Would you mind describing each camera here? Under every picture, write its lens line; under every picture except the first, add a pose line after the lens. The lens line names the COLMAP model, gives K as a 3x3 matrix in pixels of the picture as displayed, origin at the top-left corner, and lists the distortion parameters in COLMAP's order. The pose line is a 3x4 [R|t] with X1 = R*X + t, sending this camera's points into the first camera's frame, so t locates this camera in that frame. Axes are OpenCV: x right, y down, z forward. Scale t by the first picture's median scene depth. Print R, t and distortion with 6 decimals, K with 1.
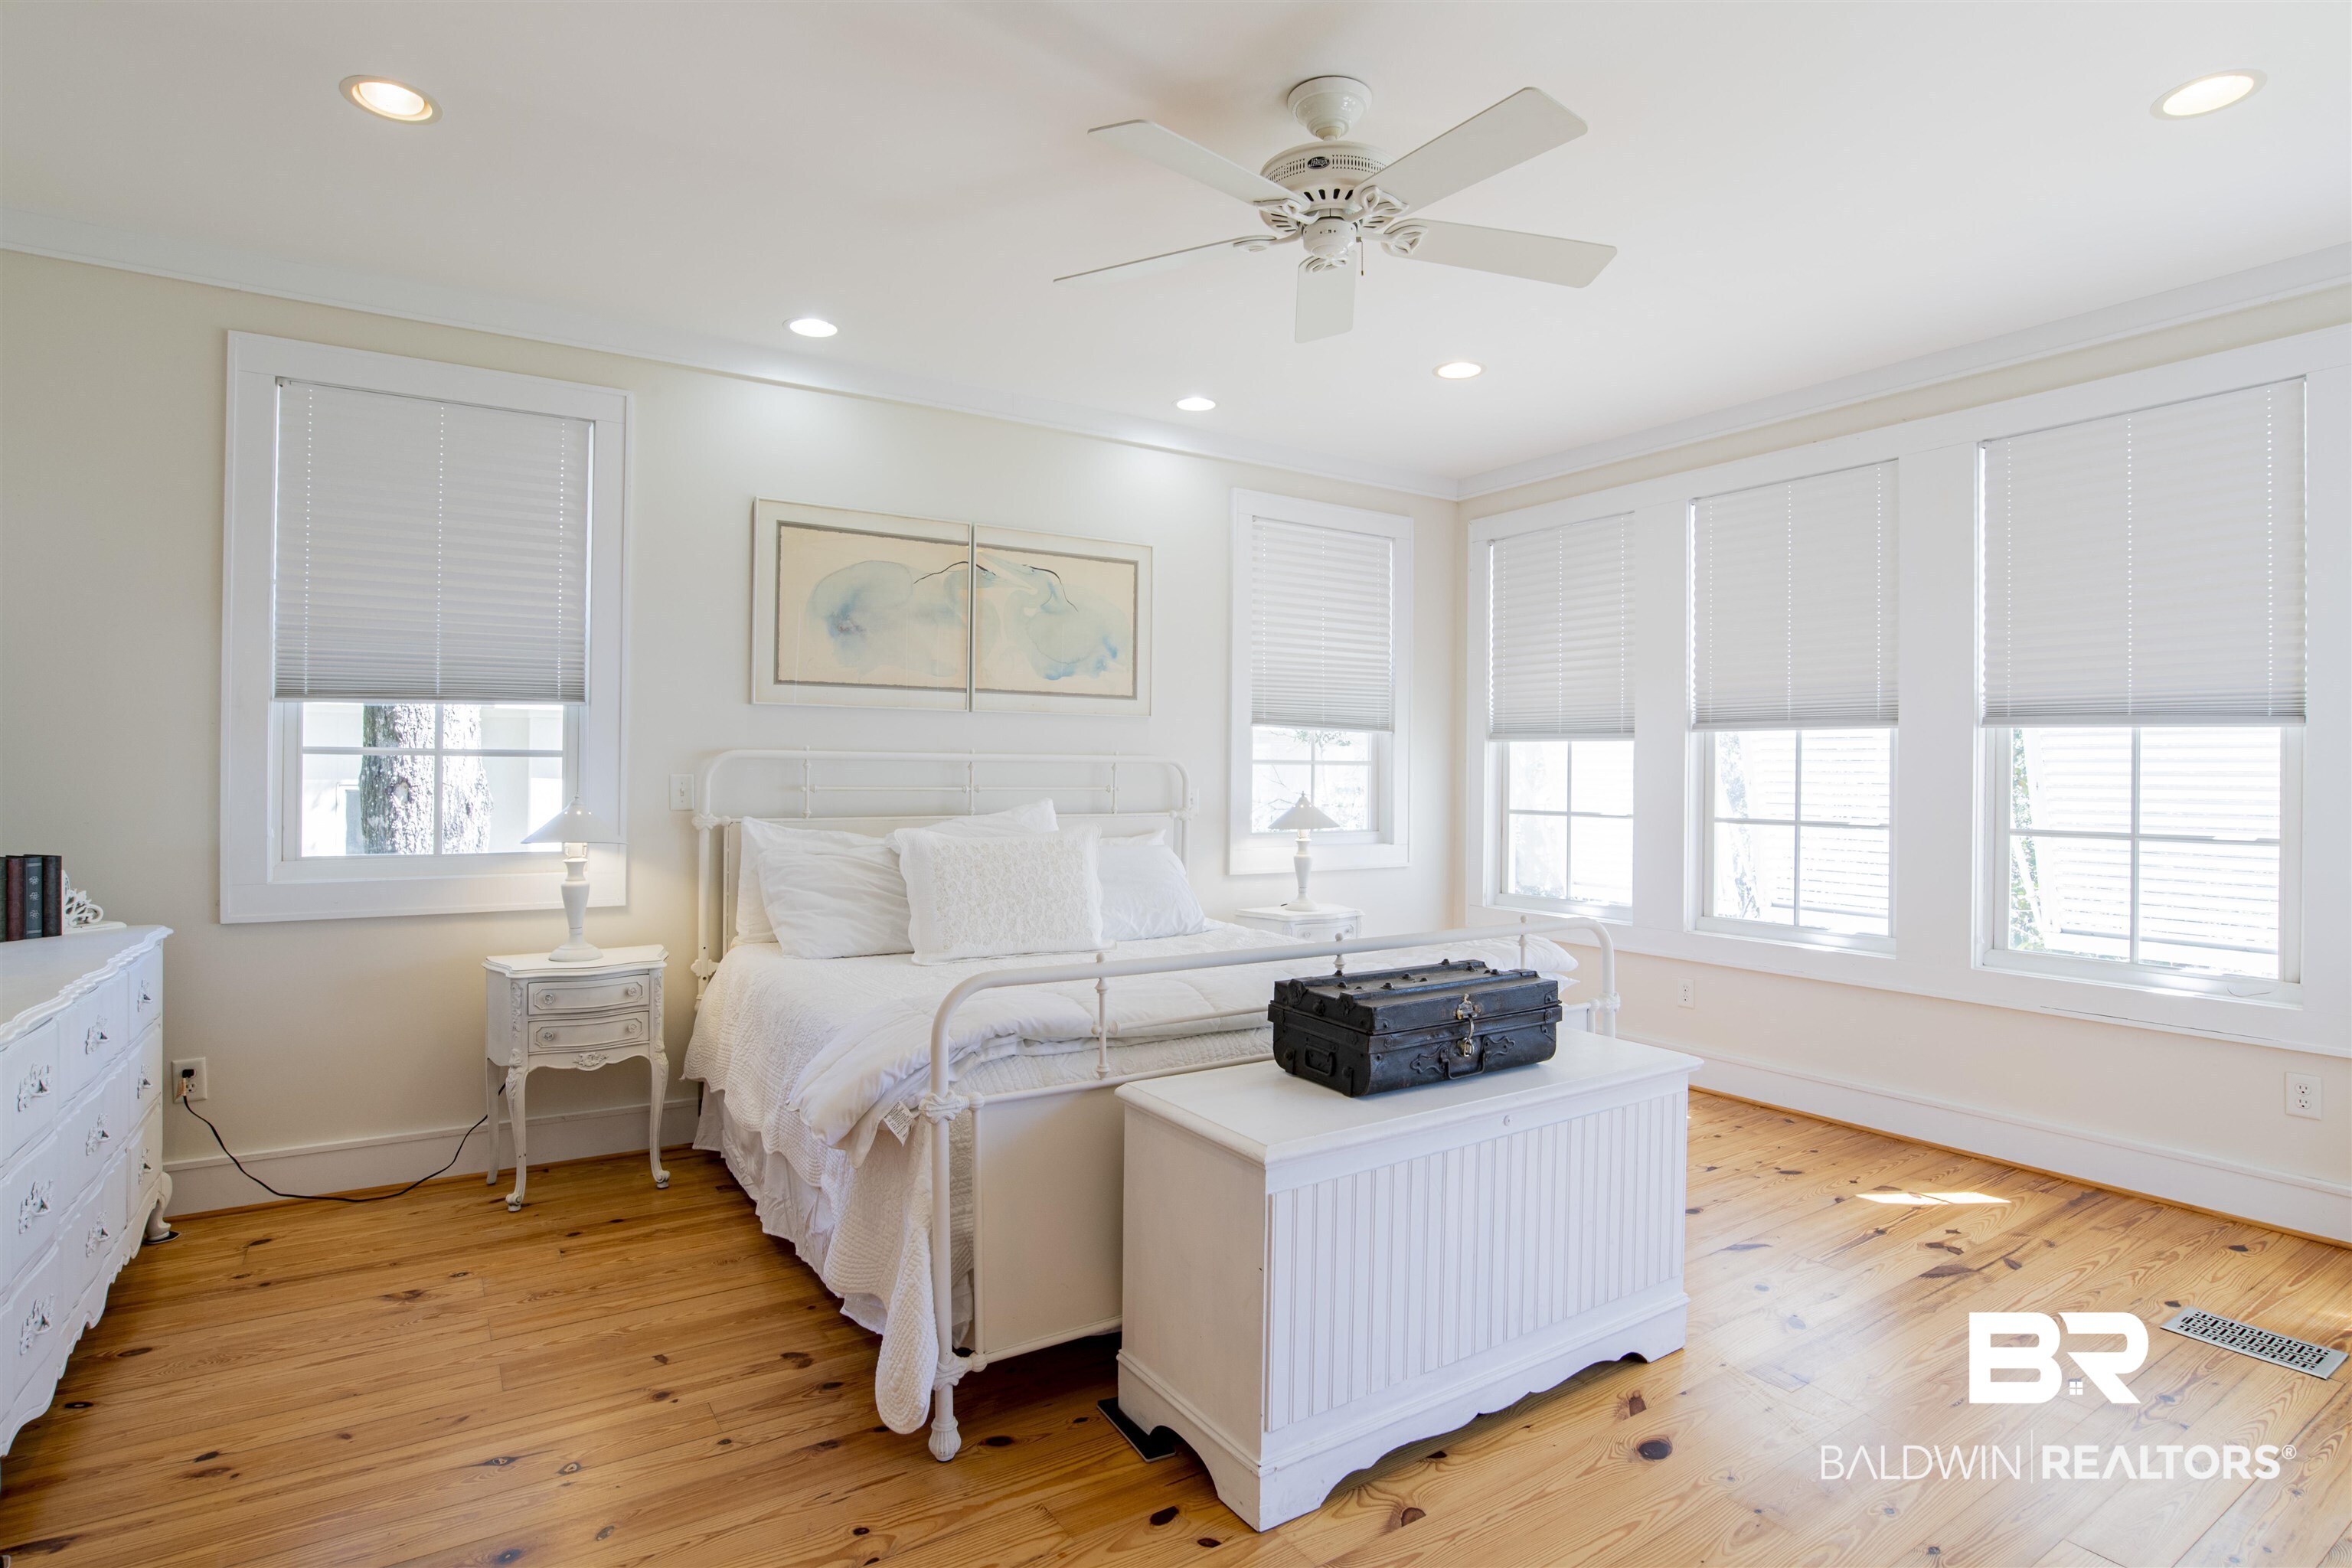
lens RADIAL K [[1205.0, 0, 1184.4], [0, 1205.0, 771.5], [0, 0, 1]] dist [-0.059000, 0.022421]
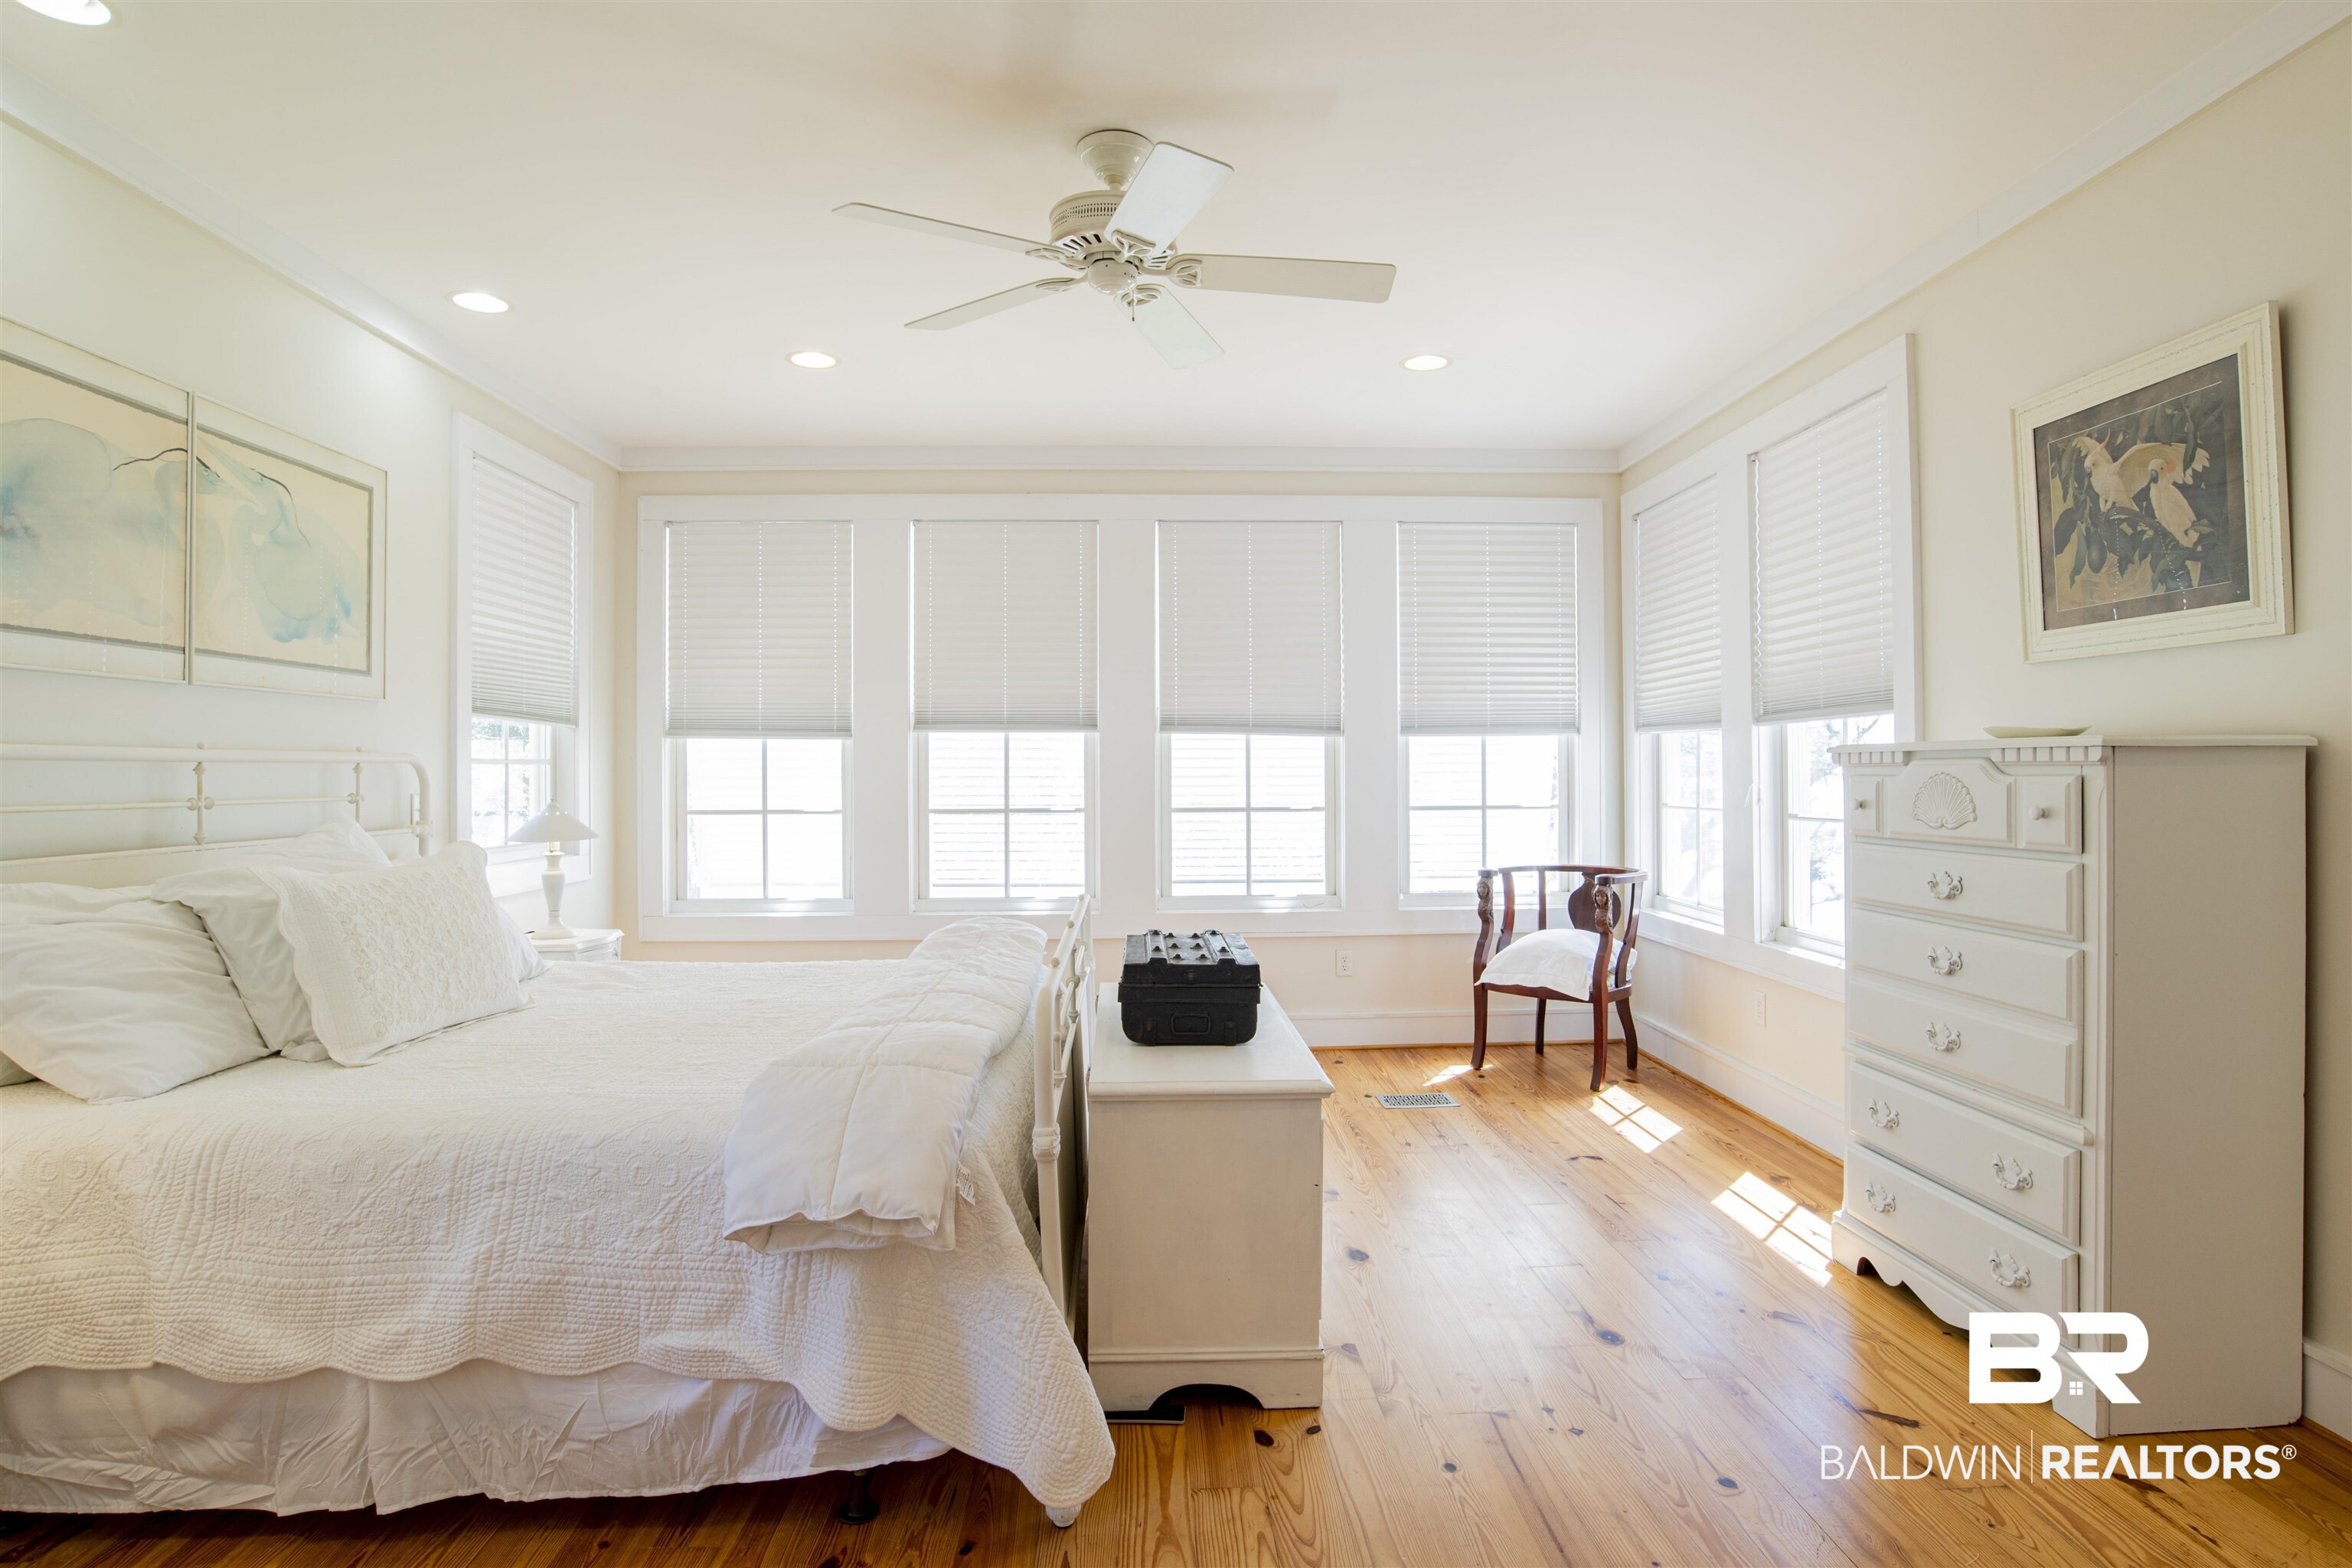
lens RADIAL K [[1244.5, 0, 1200.5], [0, 1244.5, 774.4], [0, 0, 1]] dist [-0.076731, 0.029243]
pose [[0.499694, -0.011863, 0.866121, -0.455700], [0.007471, 0.999928, 0.009385, -0.003113], [-0.866170, 0.001782, 0.499747, 0.208915]]
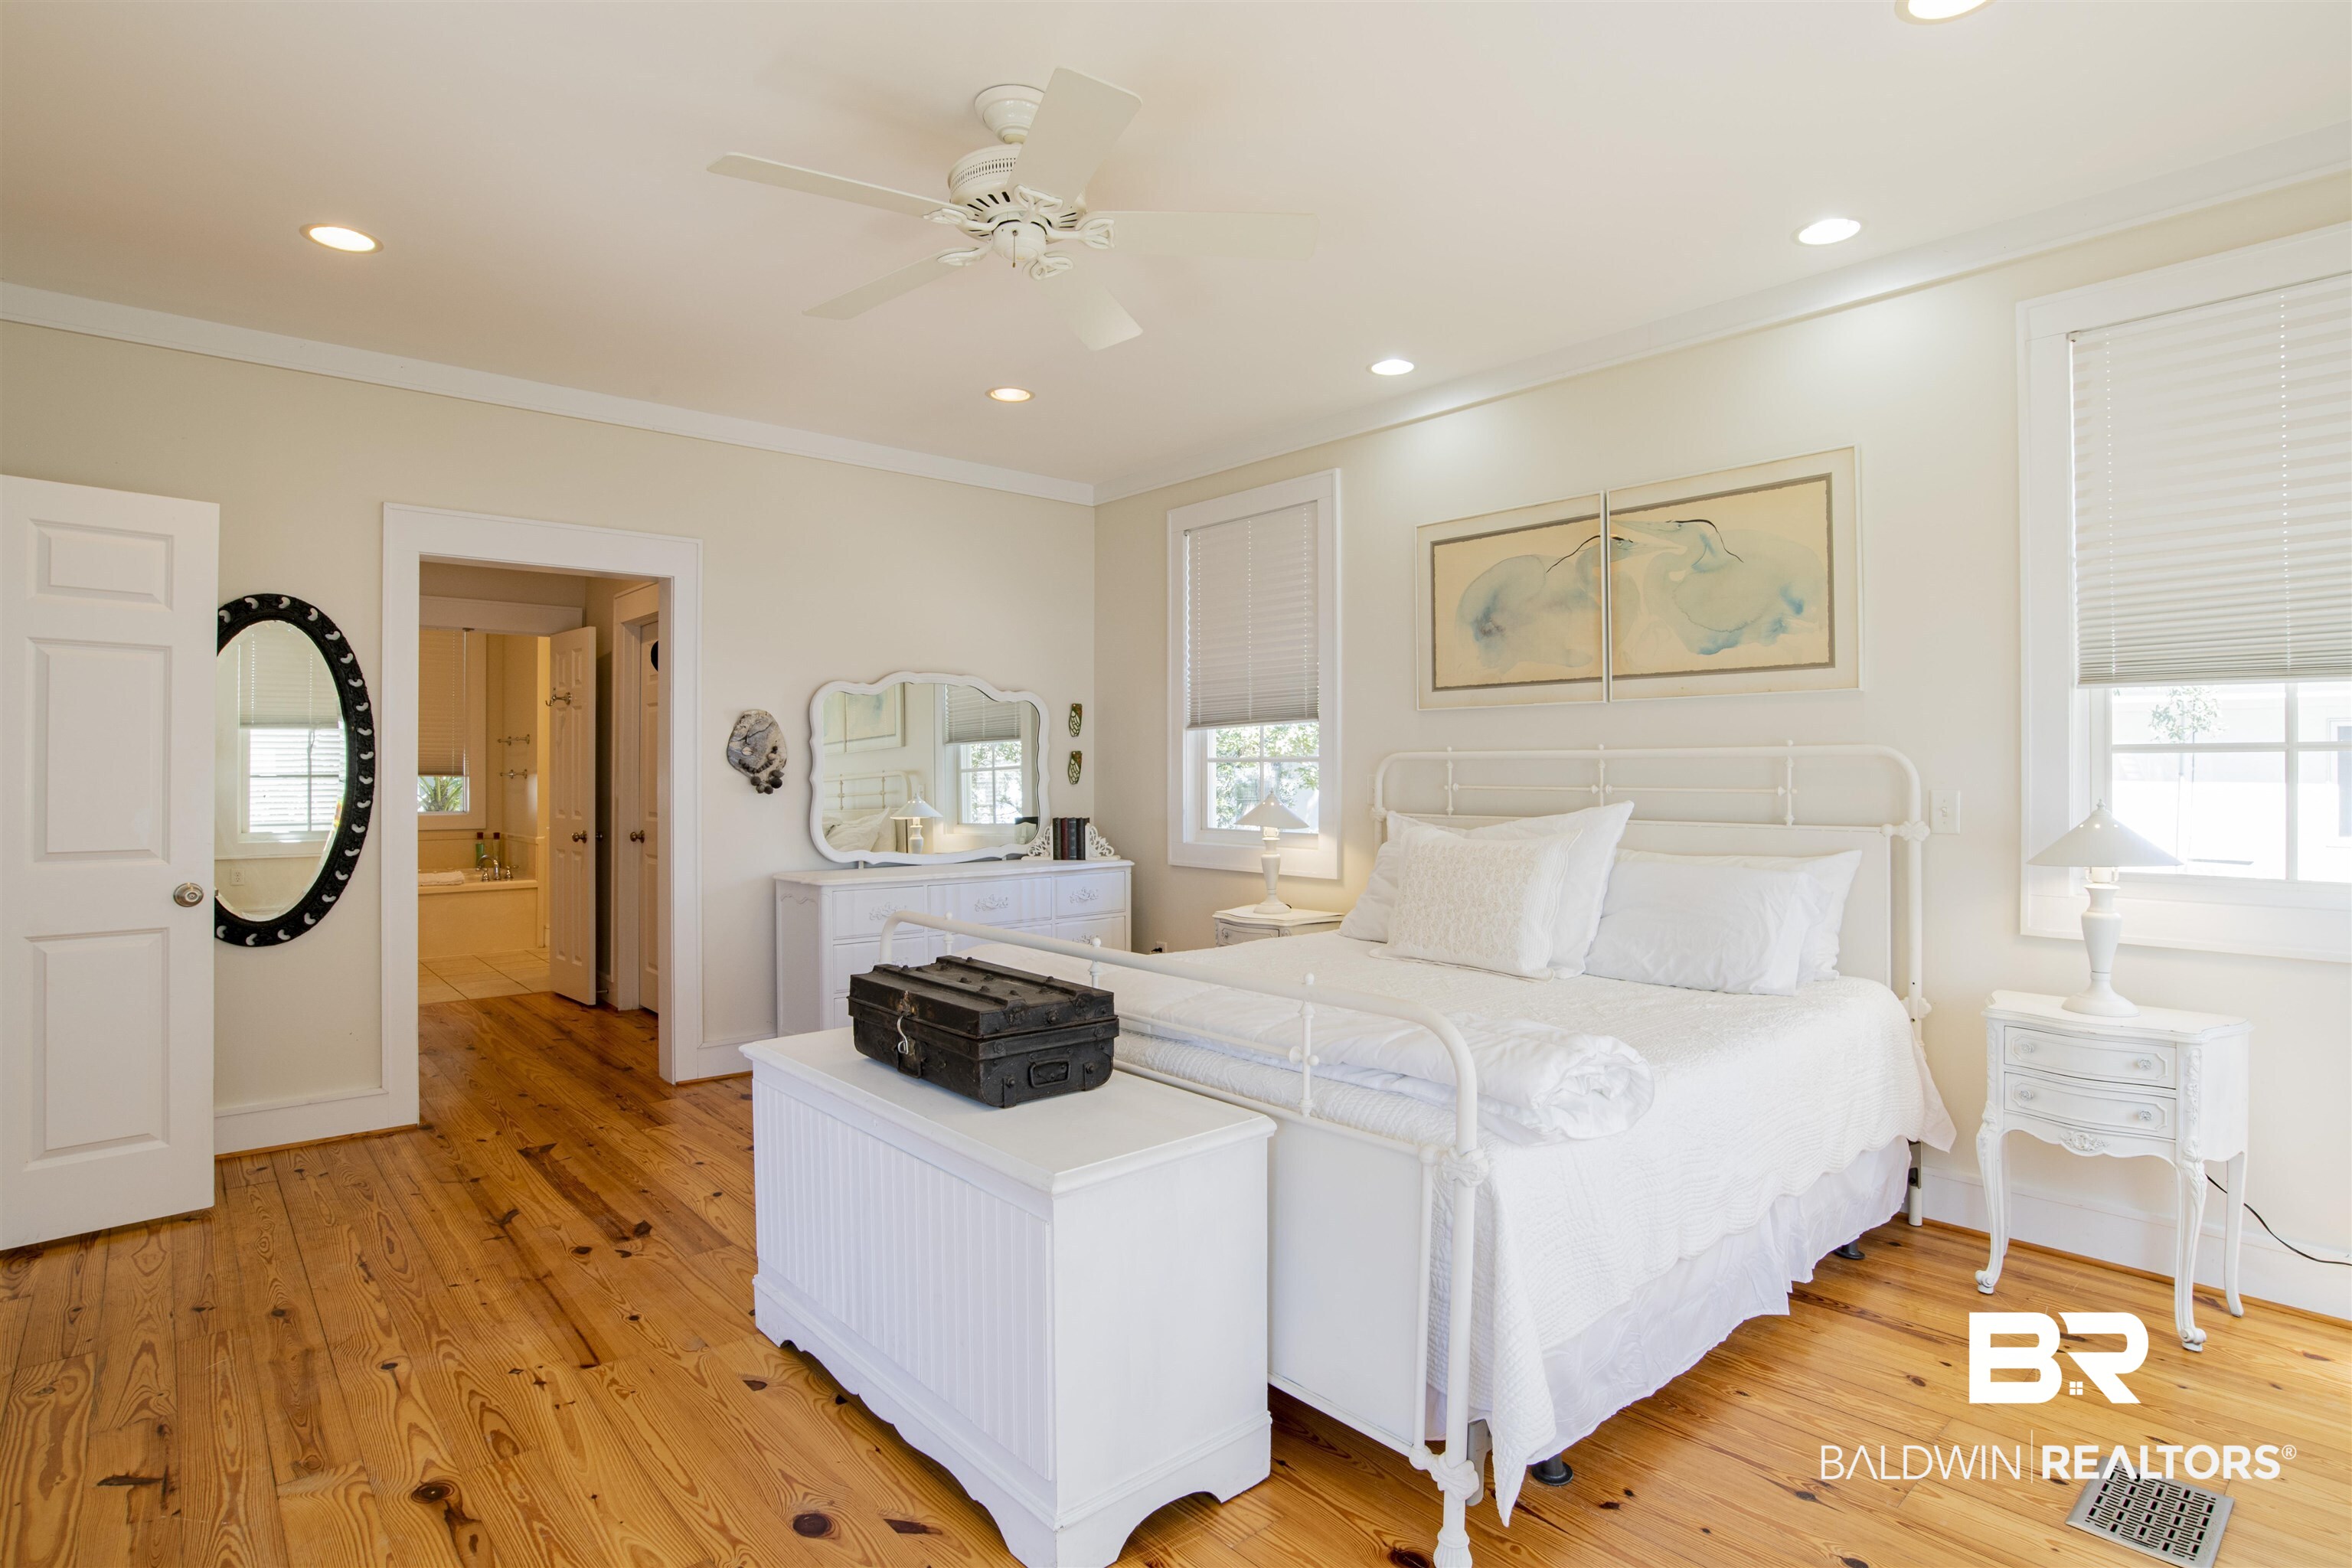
lens RADIAL K [[1205.0, 0, 1184.4], [0, 1205.0, 771.5], [0, 0, 1]] dist [-0.059000, 0.022421]
pose [[0.142913, -0.005509, -0.989720, 0.642518], [0.005508, 0.999973, -0.004770, 0.003558], [0.989720, -0.004769, 0.142940, 0.557069]]
